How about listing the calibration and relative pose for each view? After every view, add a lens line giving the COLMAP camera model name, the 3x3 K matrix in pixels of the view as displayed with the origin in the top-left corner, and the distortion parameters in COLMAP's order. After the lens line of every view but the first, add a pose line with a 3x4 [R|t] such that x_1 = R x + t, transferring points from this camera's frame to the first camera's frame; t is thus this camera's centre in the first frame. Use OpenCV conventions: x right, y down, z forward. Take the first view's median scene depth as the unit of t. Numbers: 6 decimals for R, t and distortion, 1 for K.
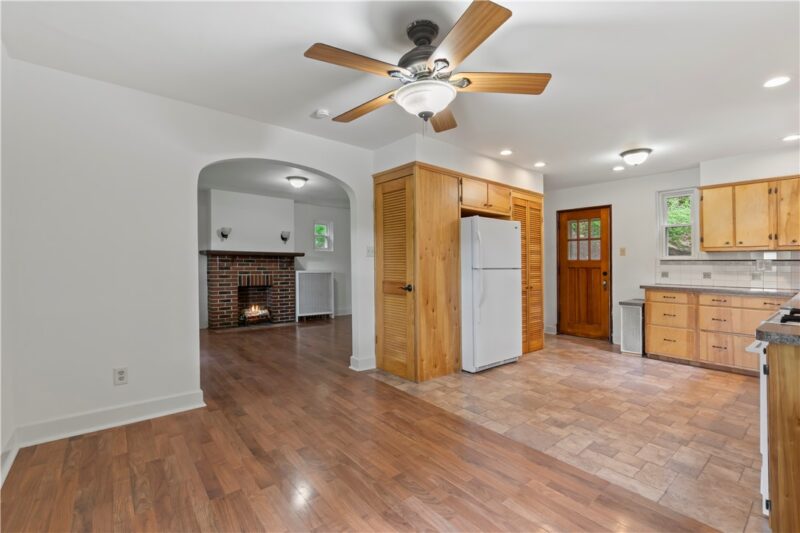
lens RADIAL K [[356.2, 0, 401.3], [0, 356.2, 267.1], [0, 0, 1]] dist [0.005596, 0.000582]
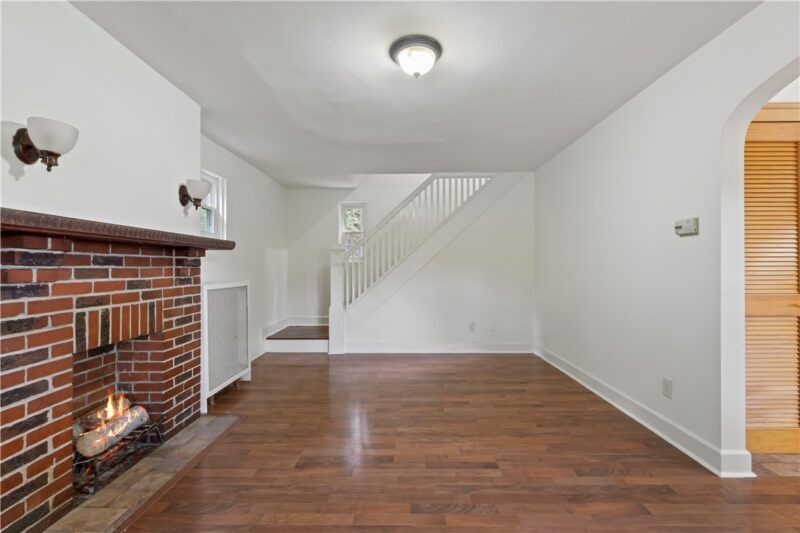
lens RADIAL K [[356.2, 0, 402.5], [0, 356.2, 262.9], [0, 0, 1]] dist [0.005596, 0.000582]
pose [[0.660089, 0.002976, 0.751181, -0.486671], [0.003788, 0.999966, -0.007290, -0.011866], [-0.751178, 0.007658, 0.660056, 0.621077]]
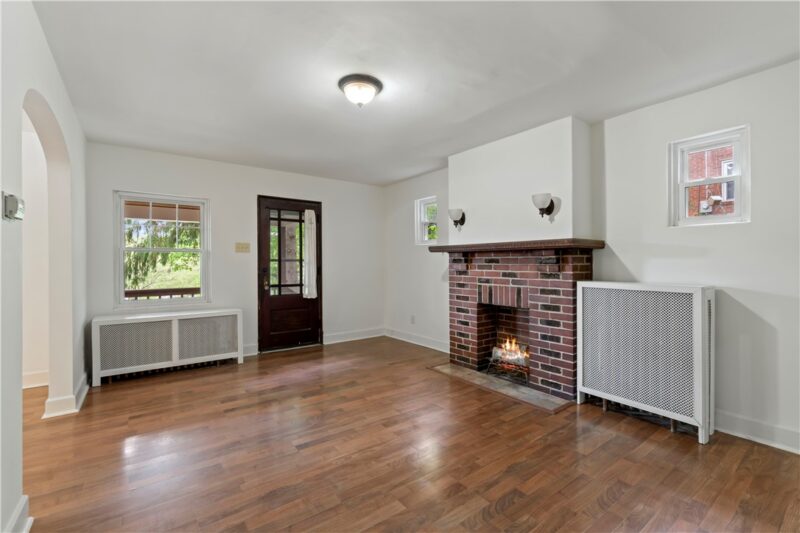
lens RADIAL K [[356.2, 0, 402.7], [0, 356.2, 265.8], [0, 0, 1]] dist [0.005596, 0.000582]
pose [[-0.072879, 0.005126, -0.997328, 0.149754], [0.000187, 0.999987, 0.005126, -0.011736], [0.997341, 0.000187, -0.072879, 0.898248]]
